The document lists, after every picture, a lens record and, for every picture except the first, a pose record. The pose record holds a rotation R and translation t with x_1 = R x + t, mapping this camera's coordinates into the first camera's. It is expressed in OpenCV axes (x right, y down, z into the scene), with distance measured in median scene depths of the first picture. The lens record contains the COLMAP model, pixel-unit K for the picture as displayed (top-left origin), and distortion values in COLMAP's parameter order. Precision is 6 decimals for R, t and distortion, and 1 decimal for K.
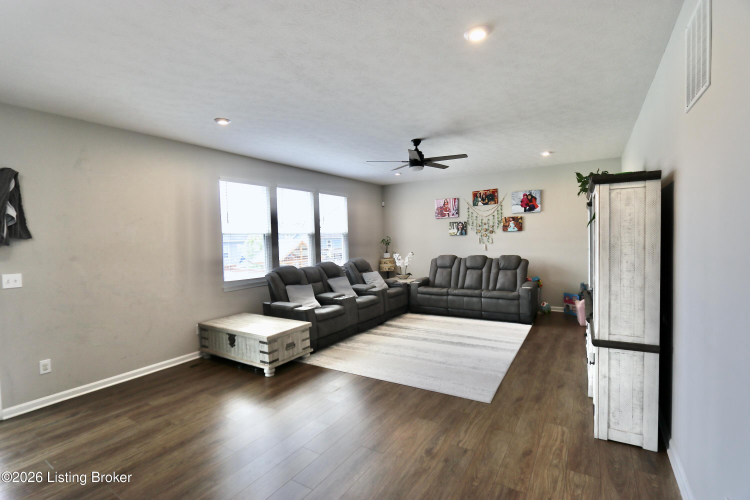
lens RADIAL K [[348.7, 0, 370.2], [0, 348.7, 250.5], [0, 0, 1]] dist [-0.011776, 0.000141]
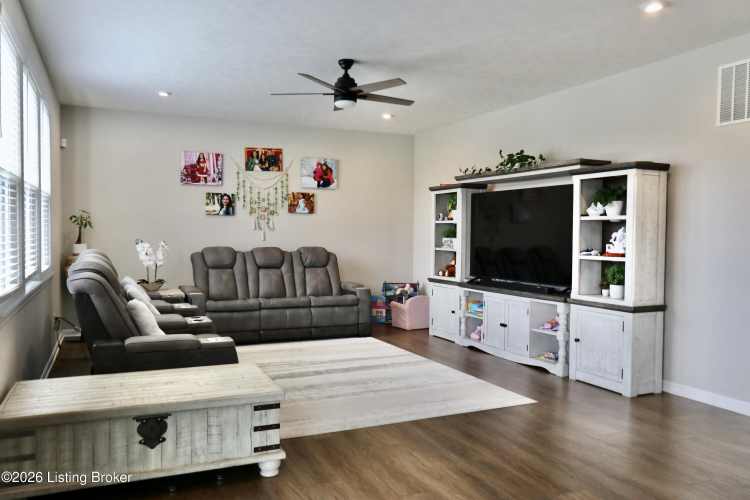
lens RADIAL K [[586.0, 0, 369.7], [0, 586.0, 250.2], [0, 0, 1]] dist [-0.011122, 0.016011]
pose [[0.546539, 0.007981, 0.837396, -0.511820], [0.004634, 0.999910, -0.012555, 0.034861], [-0.837421, 0.010742, 0.546453, 0.251603]]
